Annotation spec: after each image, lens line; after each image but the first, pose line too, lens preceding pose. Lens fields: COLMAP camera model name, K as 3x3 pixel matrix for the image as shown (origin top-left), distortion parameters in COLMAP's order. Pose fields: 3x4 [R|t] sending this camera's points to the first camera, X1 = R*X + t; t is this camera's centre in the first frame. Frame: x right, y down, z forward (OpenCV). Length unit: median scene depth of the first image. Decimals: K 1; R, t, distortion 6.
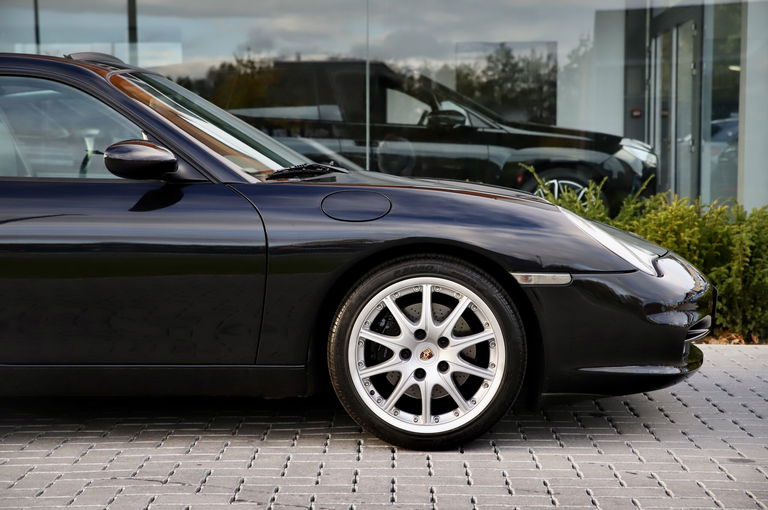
lens RADIAL K [[1468.7, 0, 385.0], [0, 1468.7, 247.7], [0, 0, 1]] dist [0.282948, 0.000000]
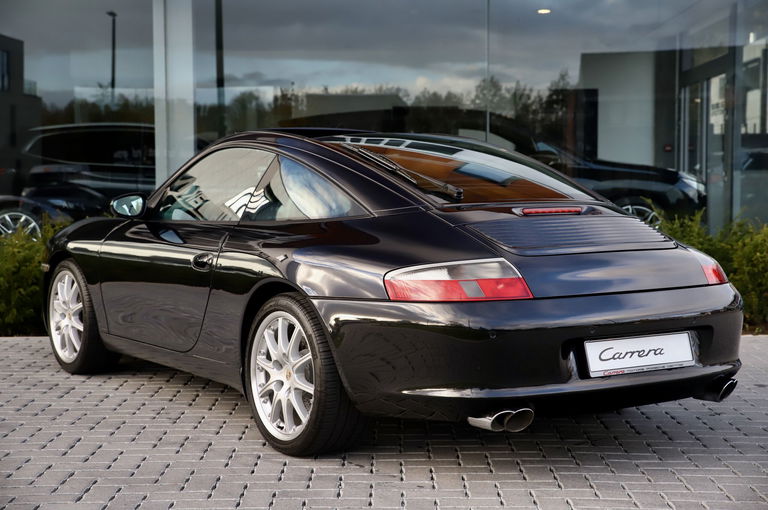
lens RADIAL K [[1276.8, 0, 383.6], [0, 1276.8, 254.1], [0, 0, 1]] dist [0.254341, 0.000000]
pose [[0.999973, -0.000248, 0.007312, -0.236510], [0.000229, 0.999997, 0.002589, -0.015832], [-0.007313, -0.002588, 0.999970, -0.245835]]
